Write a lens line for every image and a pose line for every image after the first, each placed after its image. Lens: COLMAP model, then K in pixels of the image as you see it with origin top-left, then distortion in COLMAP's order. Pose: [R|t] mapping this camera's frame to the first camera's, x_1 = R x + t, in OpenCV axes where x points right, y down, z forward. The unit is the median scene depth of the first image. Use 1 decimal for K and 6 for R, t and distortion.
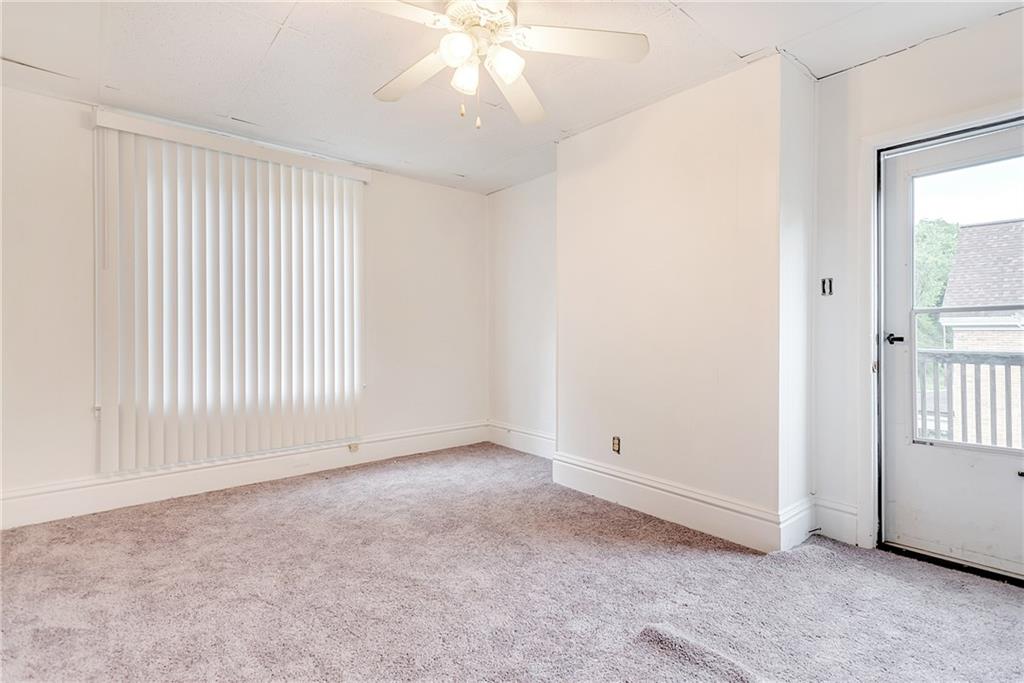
lens RADIAL K [[500.0, 0, 515.1], [0, 500.0, 335.3], [0, 0, 1]] dist [-0.000267, -0.000136]
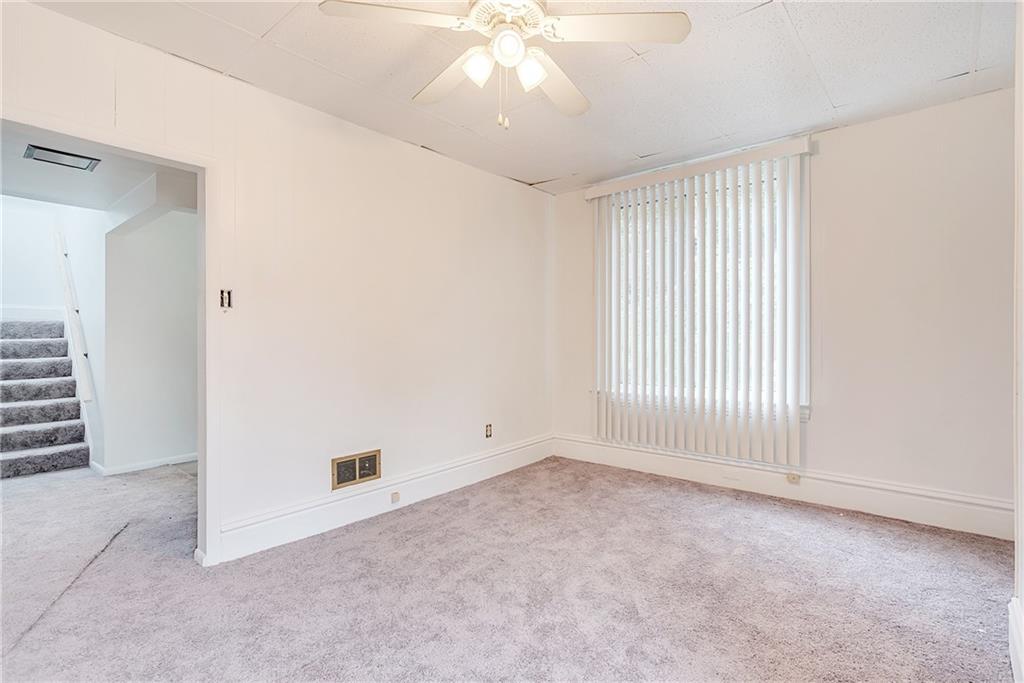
lens RADIAL K [[486.1, 0, 512.0], [0, 486.1, 341.5], [0, 0, 1]] dist [-0.000486, -0.000329]
pose [[0.147457, 0.004770, -0.989057, 0.520908], [-0.002853, 0.999986, 0.004397, -0.006948], [0.989064, 0.002173, 0.147469, 0.535670]]
